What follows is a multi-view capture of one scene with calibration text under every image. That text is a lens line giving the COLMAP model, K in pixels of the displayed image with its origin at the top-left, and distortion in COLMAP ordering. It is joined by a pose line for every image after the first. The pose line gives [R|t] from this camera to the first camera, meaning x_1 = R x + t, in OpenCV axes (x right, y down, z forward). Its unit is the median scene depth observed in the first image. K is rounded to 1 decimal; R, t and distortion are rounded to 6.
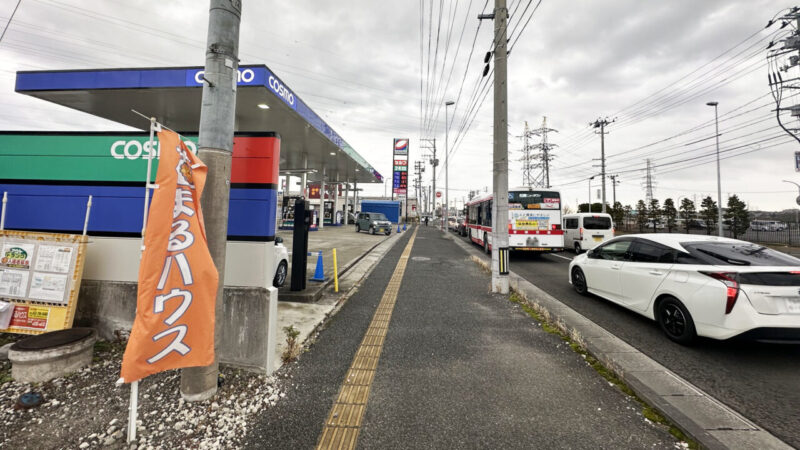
lens RADIAL K [[320.0, 0, 397.9], [0, 320.0, 225.0], [0, 0, 1]] dist [0.001147, 0.000110]
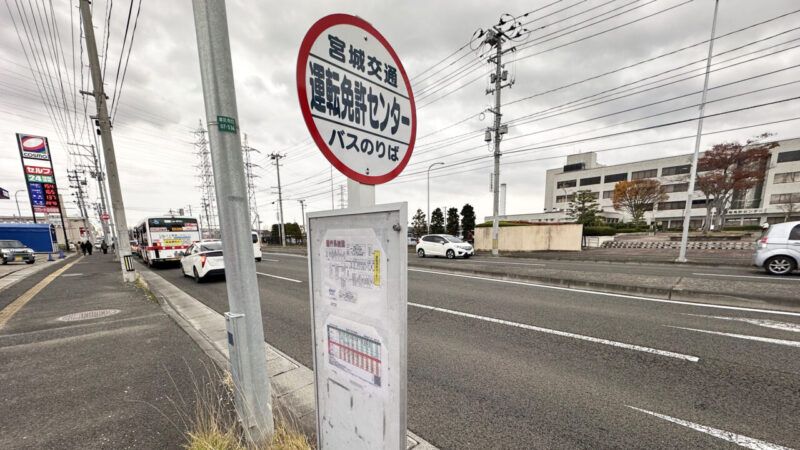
lens RADIAL K [[320.0, 0, 399.7], [0, 320.0, 290.7], [0, 0, 1]] dist [0.001147, 0.000110]
pose [[0.685469, -0.162116, 0.709824, 0.010819], [0.061048, 0.984261, 0.165841, 0.007561], [-0.725538, -0.070345, 0.684577, -0.152041]]
